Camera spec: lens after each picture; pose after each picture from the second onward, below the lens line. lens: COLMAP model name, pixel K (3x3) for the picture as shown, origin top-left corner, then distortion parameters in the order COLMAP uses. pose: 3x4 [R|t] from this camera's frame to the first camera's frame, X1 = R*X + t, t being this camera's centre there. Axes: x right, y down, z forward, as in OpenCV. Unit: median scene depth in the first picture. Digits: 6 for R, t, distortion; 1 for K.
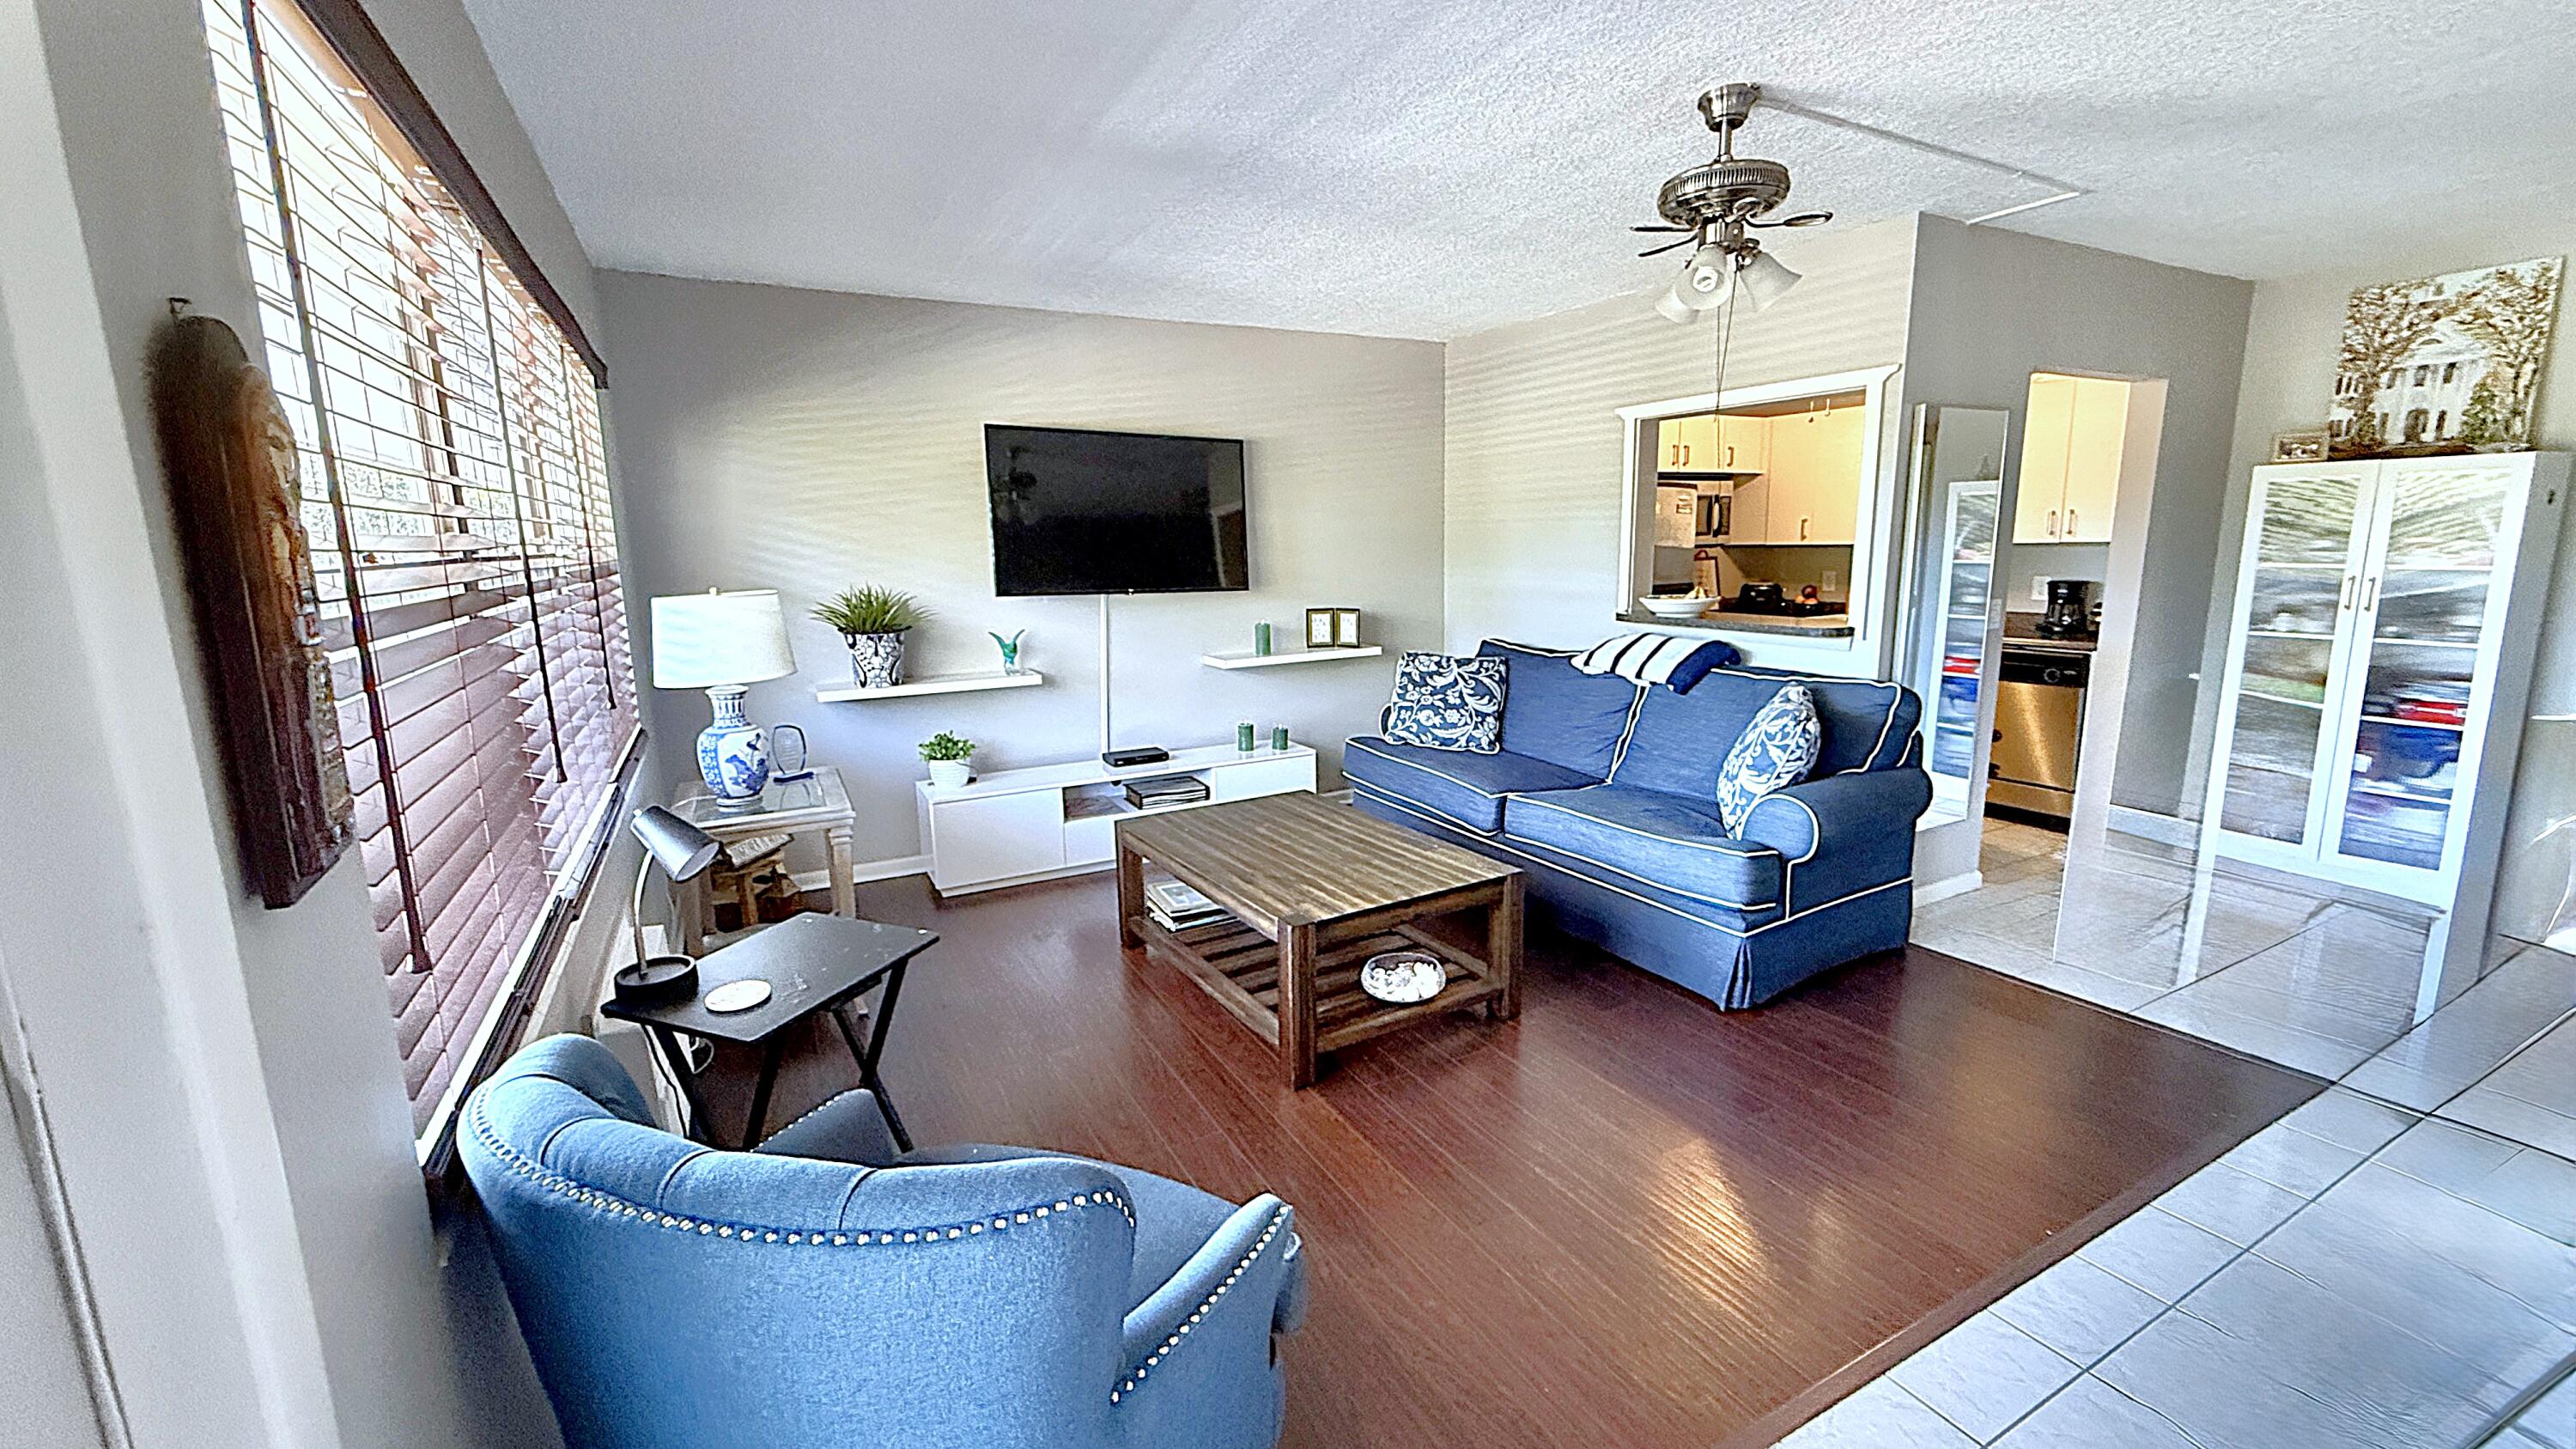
lens RADIAL K [[1038.5, 0, 1290.2], [0, 1038.5, 720.9], [0, 0, 1]] dist [-0.000064, 0.000748]
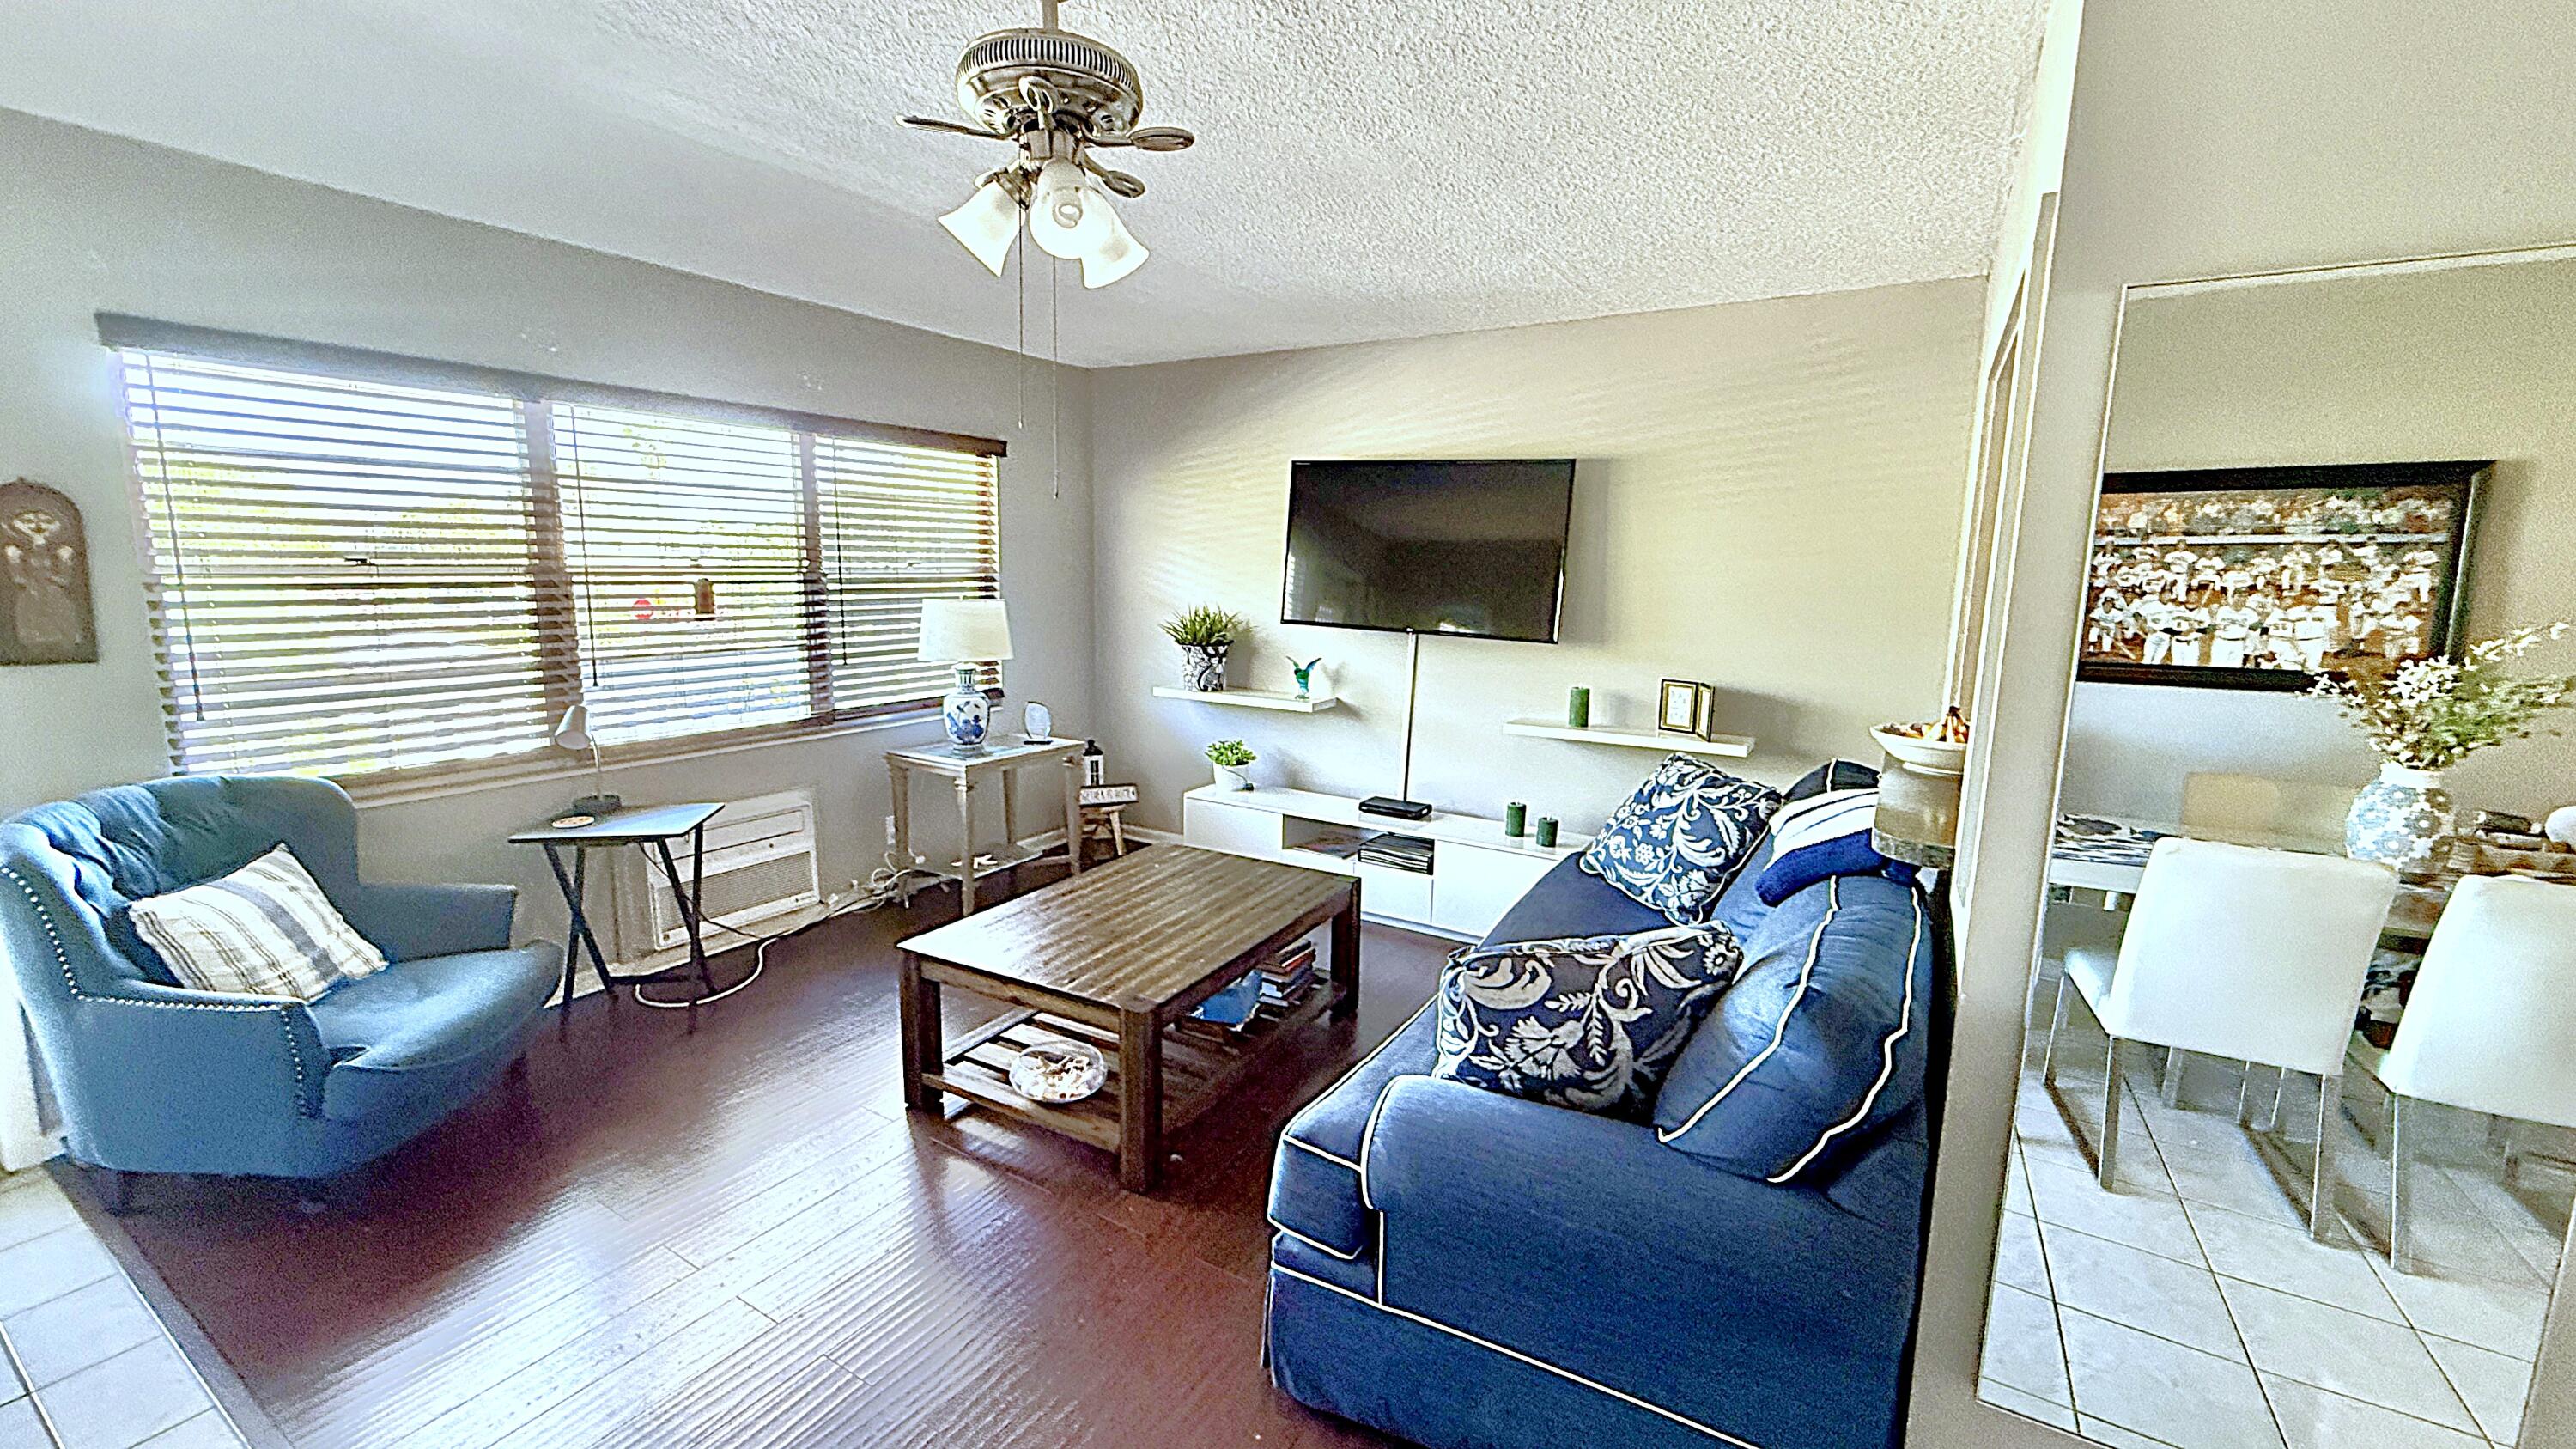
lens RADIAL K [[1038.5, 0, 1282.5], [0, 1038.5, 714.5], [0, 0, 1]] dist [-0.000064, 0.000748]
pose [[0.505574, 0.155886, -0.848584, 0.596271], [-0.182003, 0.980679, 0.071717, -0.099009], [0.843368, 0.118187, 0.524177, 0.434564]]
